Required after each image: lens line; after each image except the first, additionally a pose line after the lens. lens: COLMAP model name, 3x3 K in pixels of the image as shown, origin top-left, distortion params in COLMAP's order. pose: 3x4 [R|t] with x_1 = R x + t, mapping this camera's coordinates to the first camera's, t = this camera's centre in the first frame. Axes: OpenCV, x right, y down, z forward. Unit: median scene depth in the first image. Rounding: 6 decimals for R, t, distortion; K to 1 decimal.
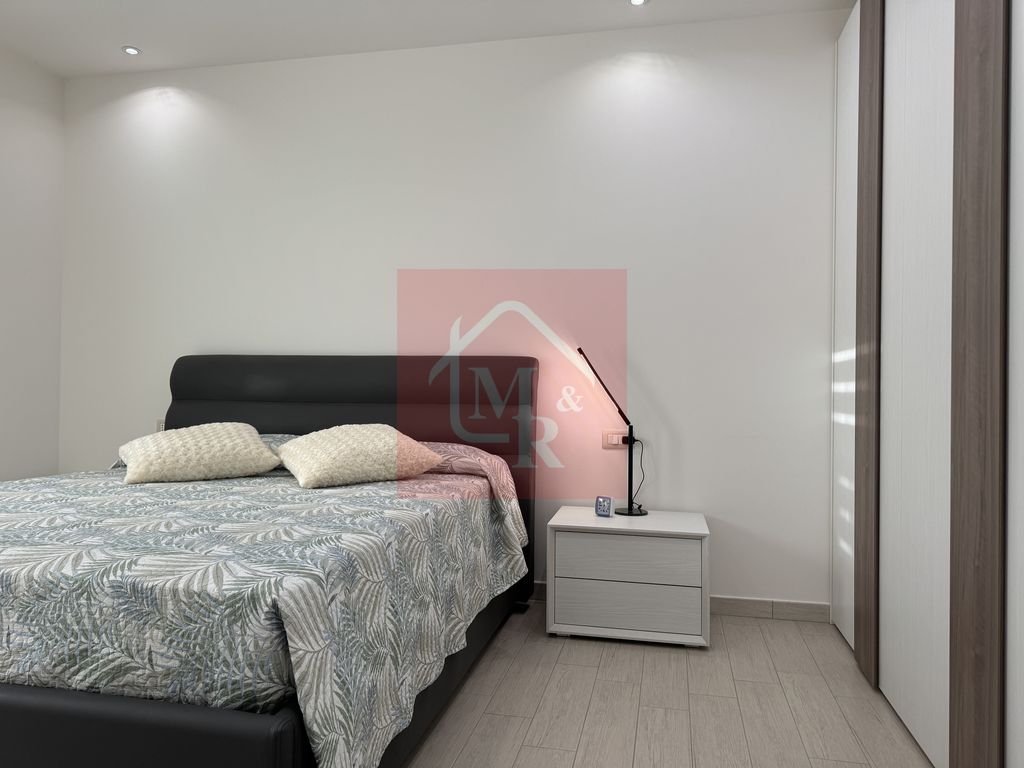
lens RADIAL K [[719.3, 0, 509.2], [0, 719.3, 376.3], [0, 0, 1]] dist [0.056094, -0.068021]
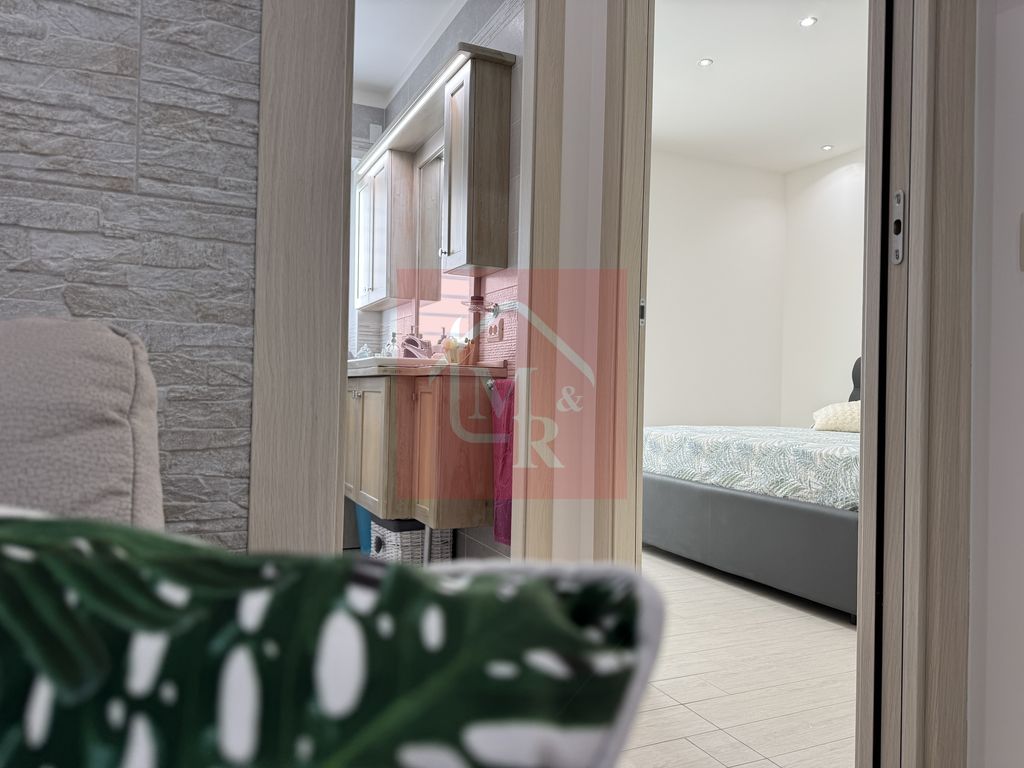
lens RADIAL K [[719.3, 0, 509.9], [0, 719.3, 384.8], [0, 0, 1]] dist [0.056094, -0.068021]
pose [[0.603438, 0.002549, -0.797406, 0.484749], [-0.009275, 0.999950, -0.003822, 0.078735], [0.797356, 0.009703, 0.603431, -0.713904]]
